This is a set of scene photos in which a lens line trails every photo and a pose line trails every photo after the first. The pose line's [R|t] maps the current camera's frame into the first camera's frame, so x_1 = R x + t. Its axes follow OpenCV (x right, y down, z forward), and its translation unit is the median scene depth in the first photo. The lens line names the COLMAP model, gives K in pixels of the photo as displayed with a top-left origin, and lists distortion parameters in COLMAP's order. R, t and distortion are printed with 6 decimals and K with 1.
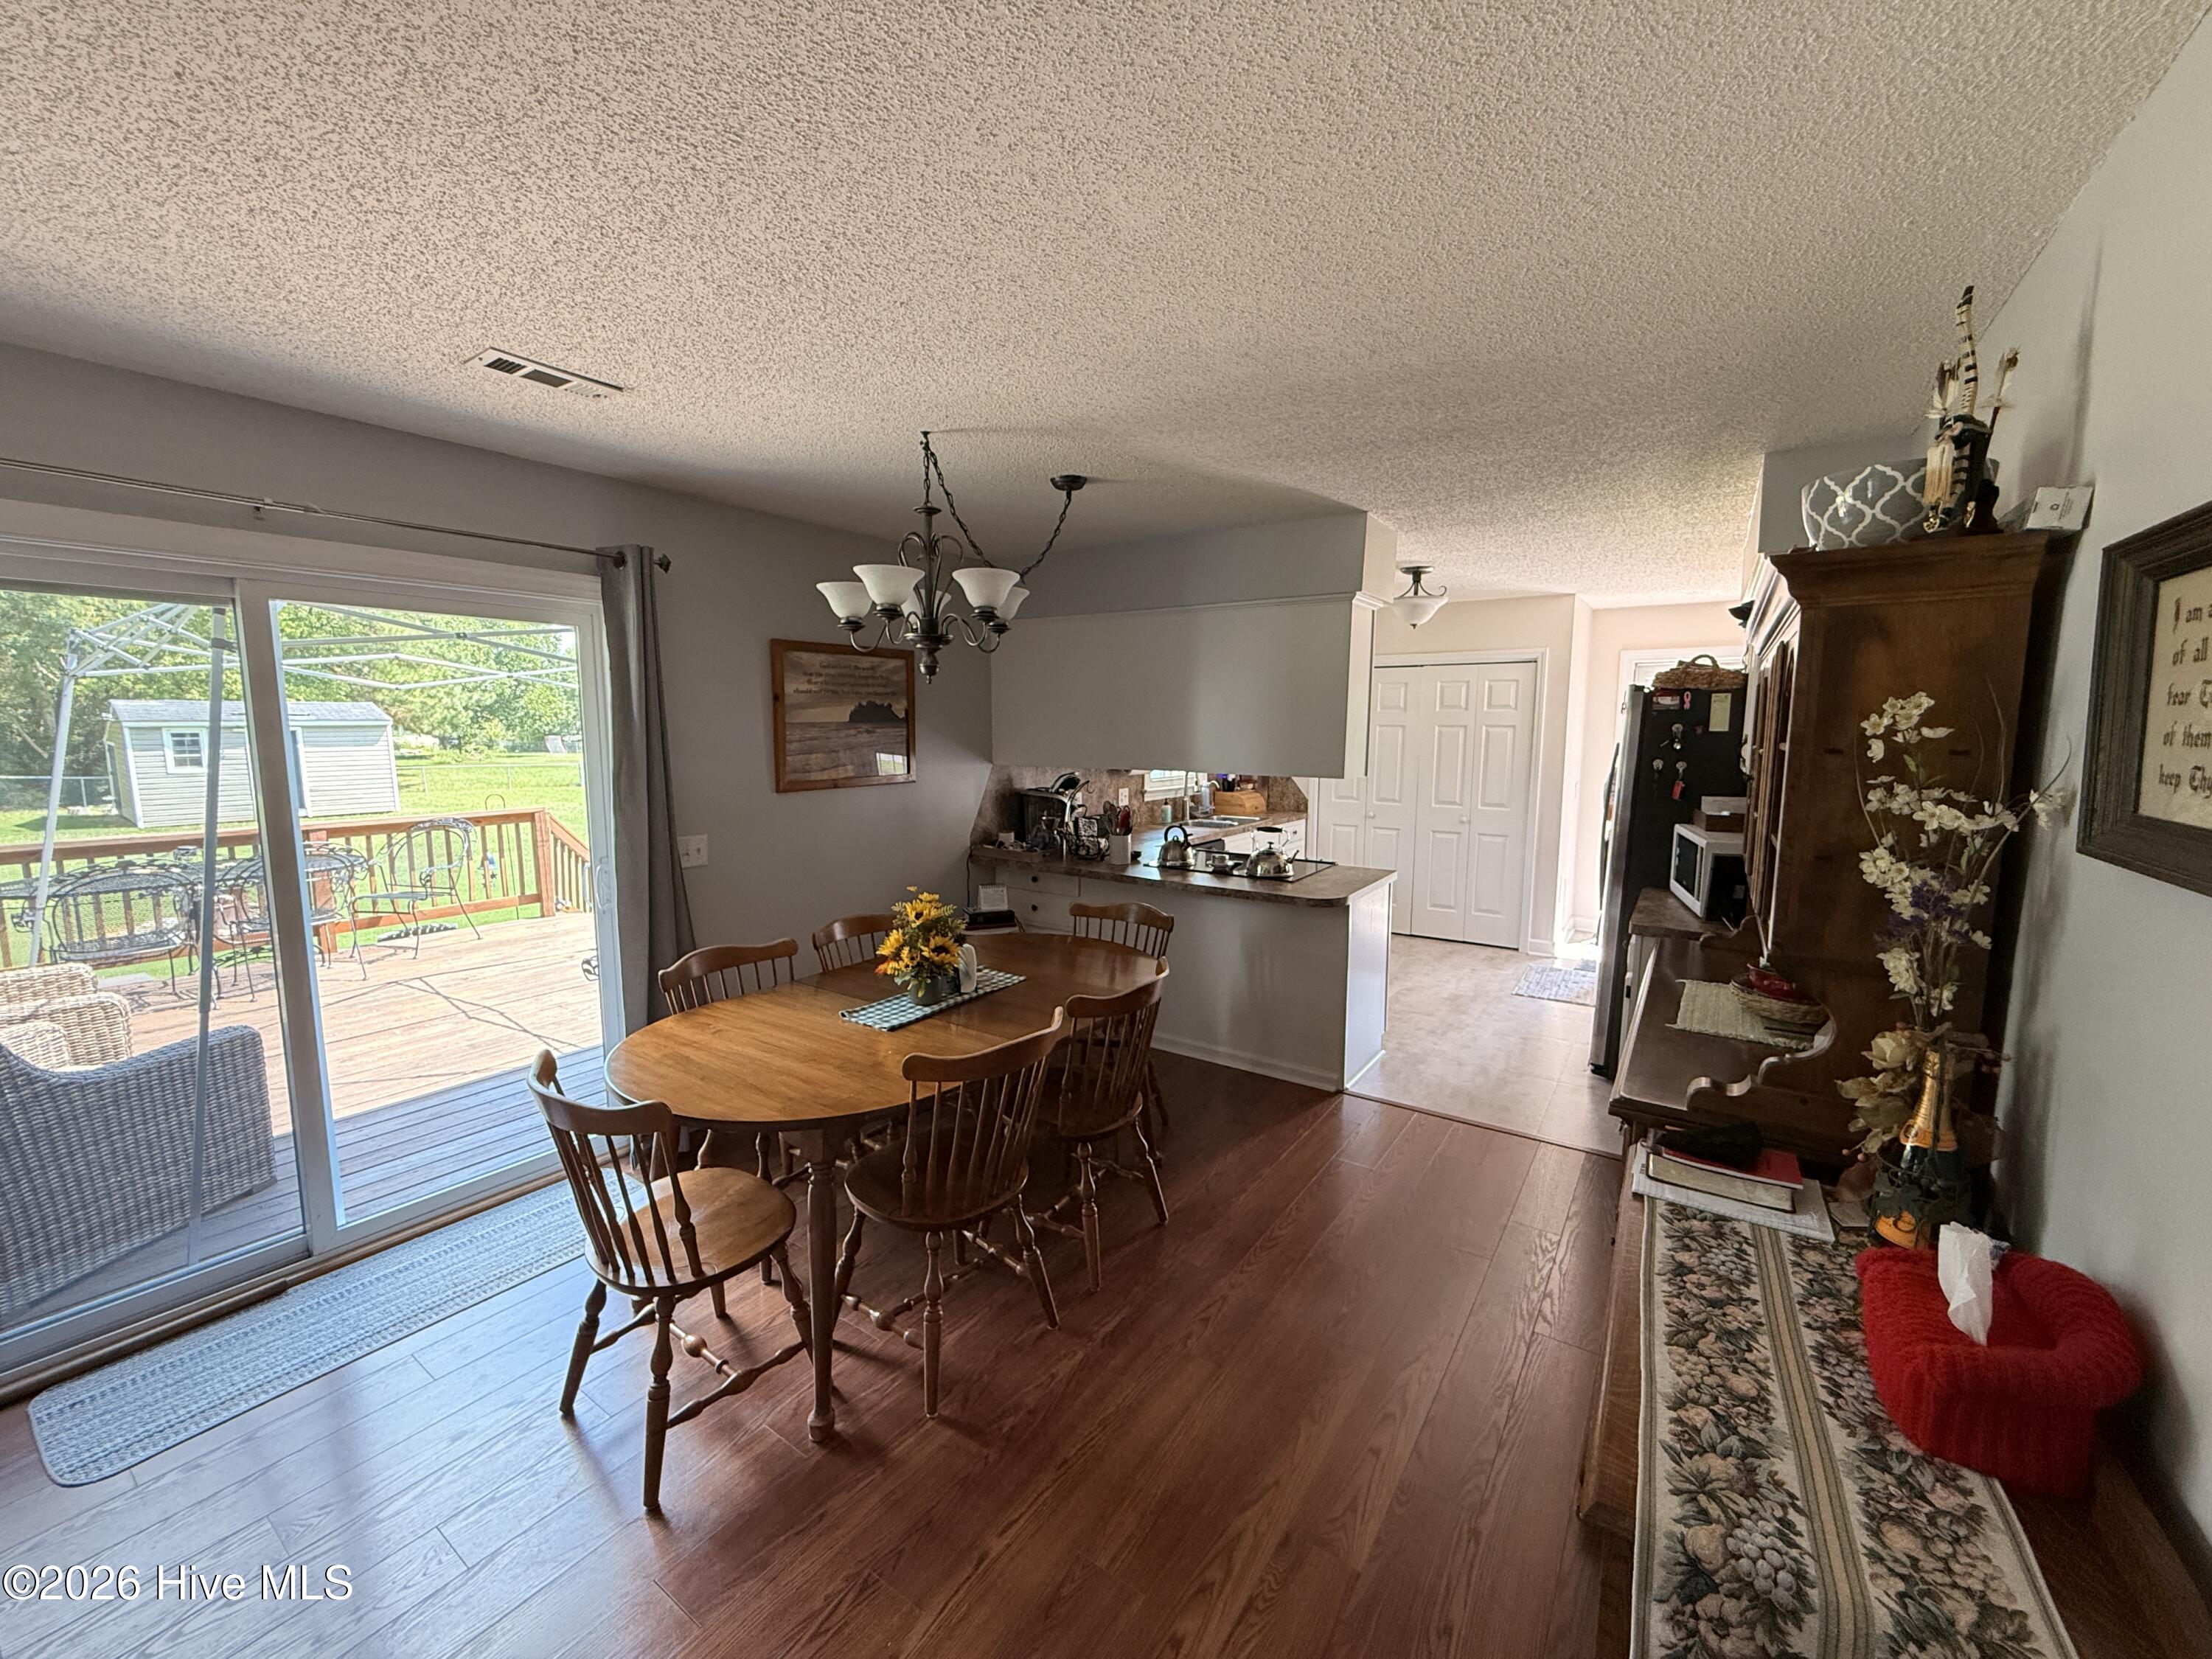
lens RADIAL K [[883.4, 0, 1098.3], [0, 883.4, 831.8], [0, 0, 1]] dist [0.000182, -0.000043]
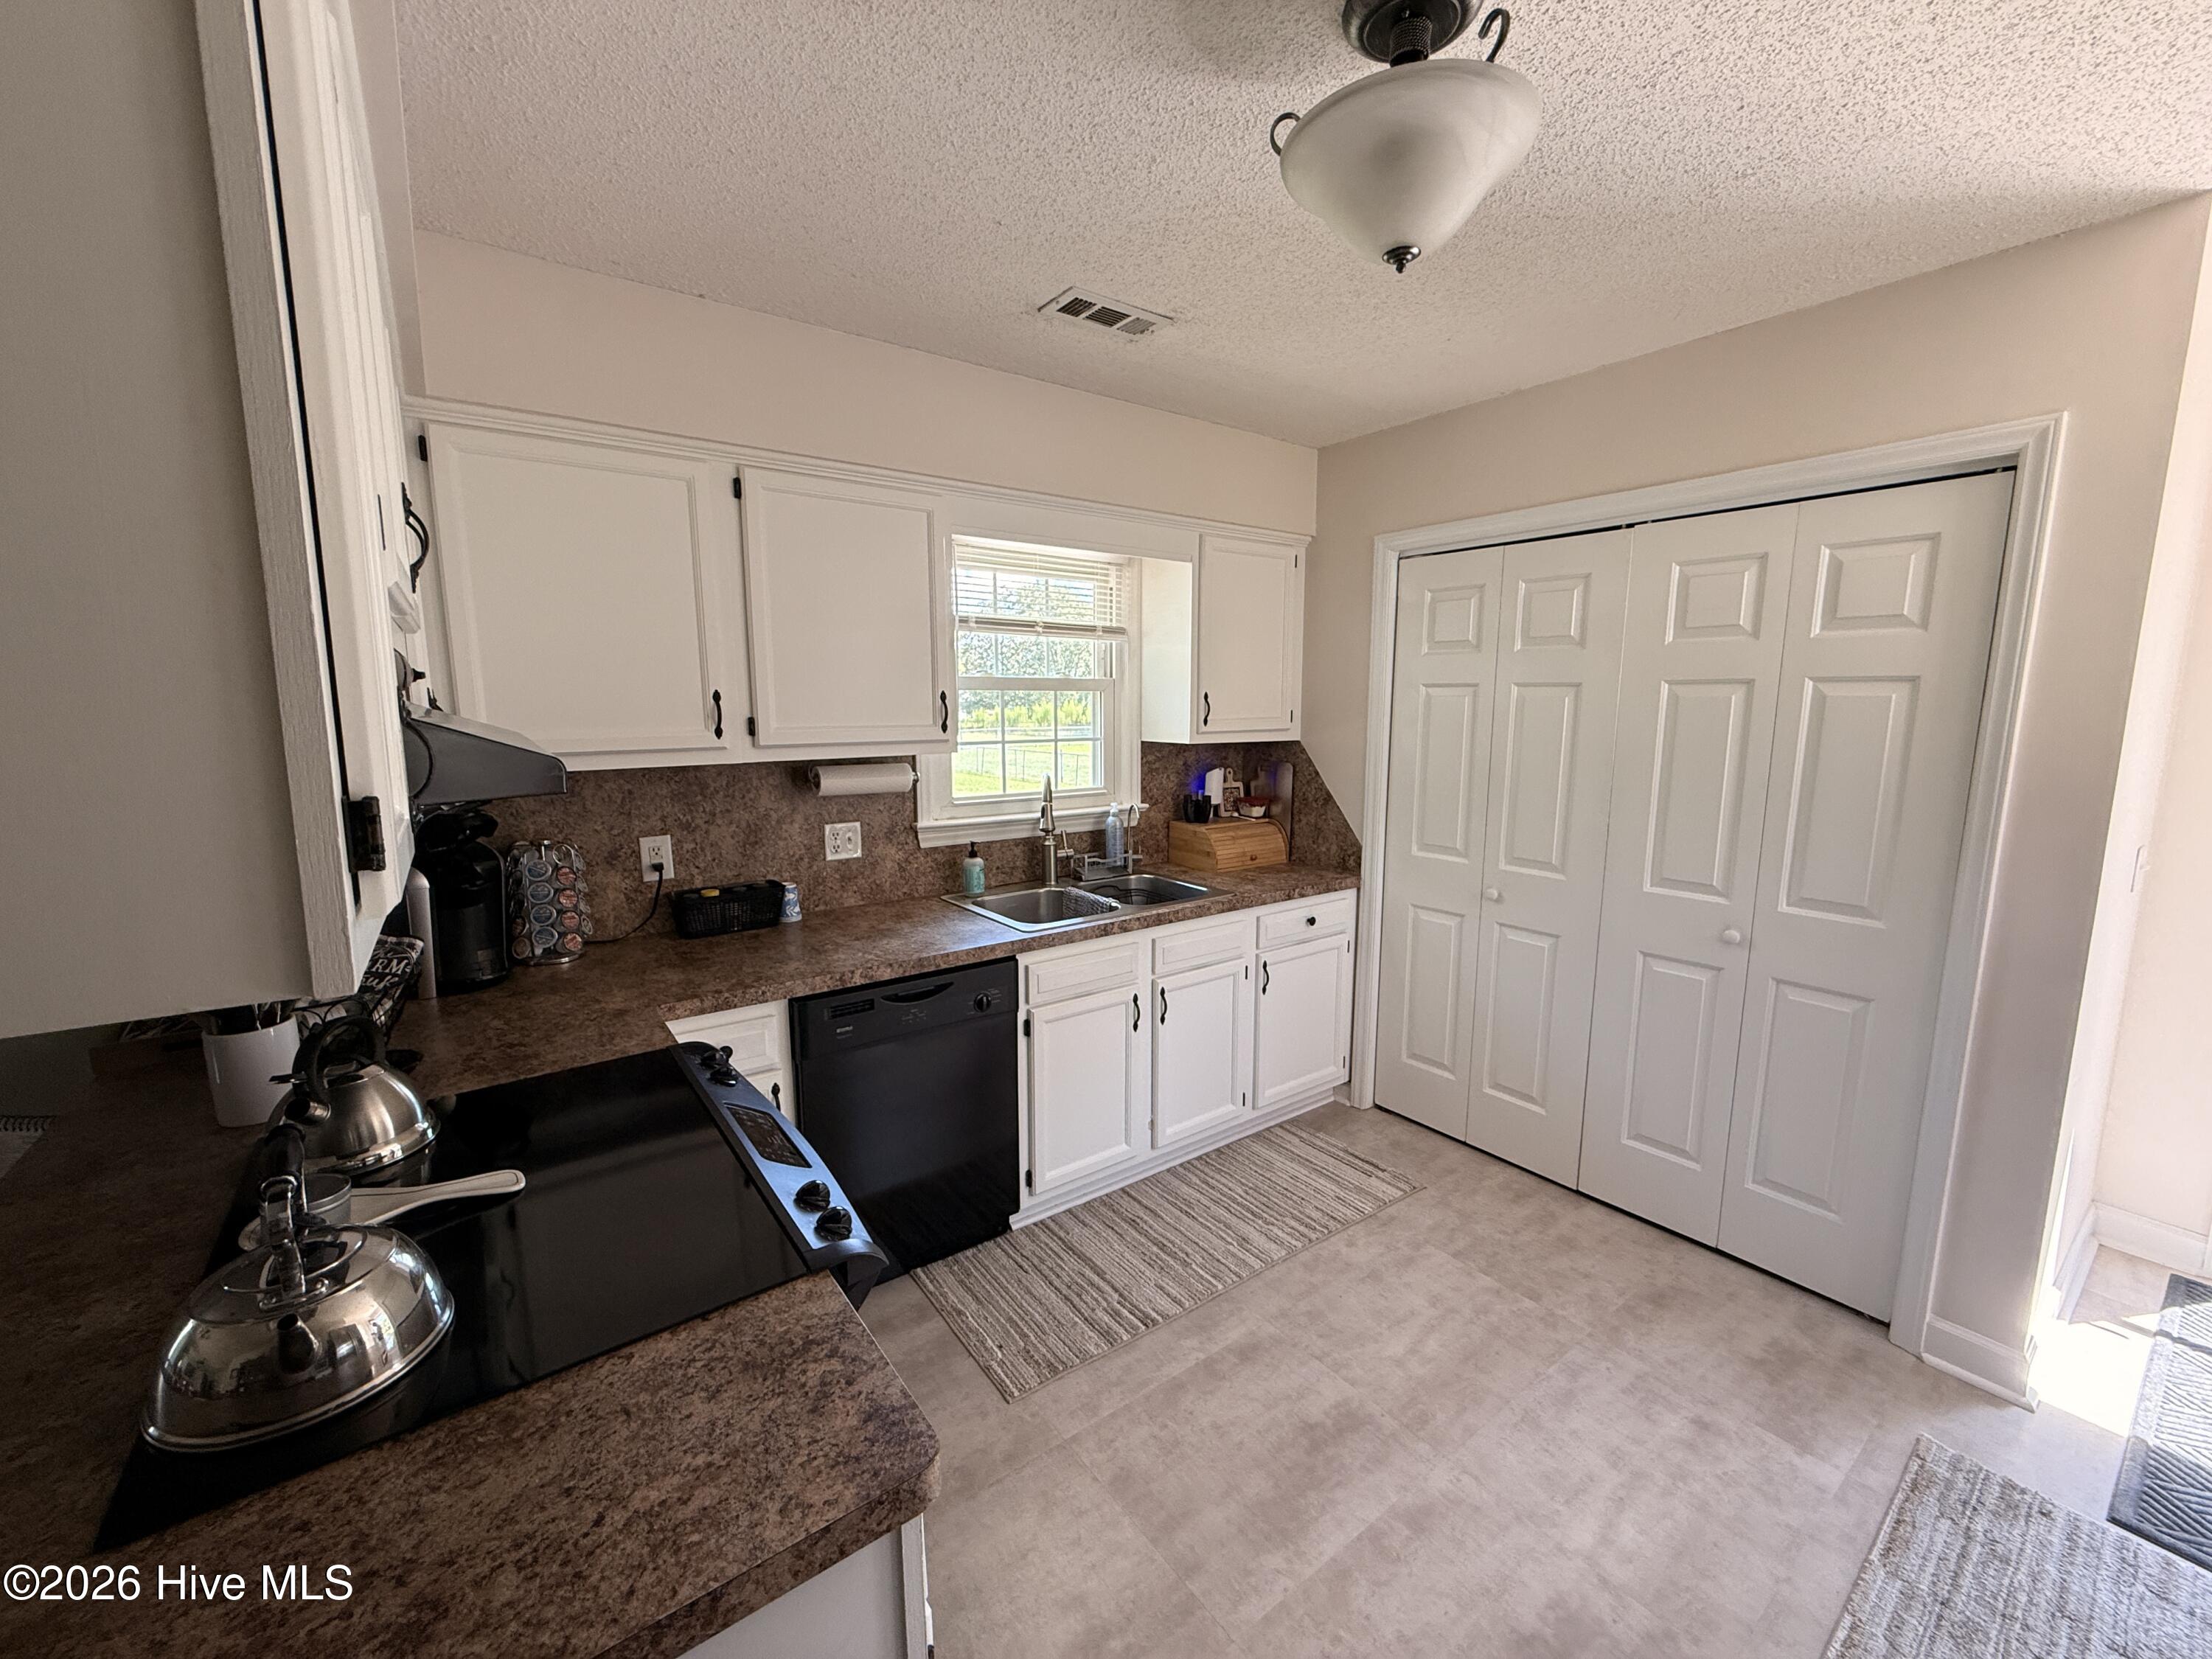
lens RADIAL K [[883.4, 0, 1102.2], [0, 883.4, 830.6], [0, 0, 1]] dist [0.000182, -0.000043]
pose [[0.944508, 0.045492, -0.325322, 0.268929], [-0.036768, 0.998782, 0.032915, -0.057257], [0.326423, -0.019127, 0.945030, 0.537545]]
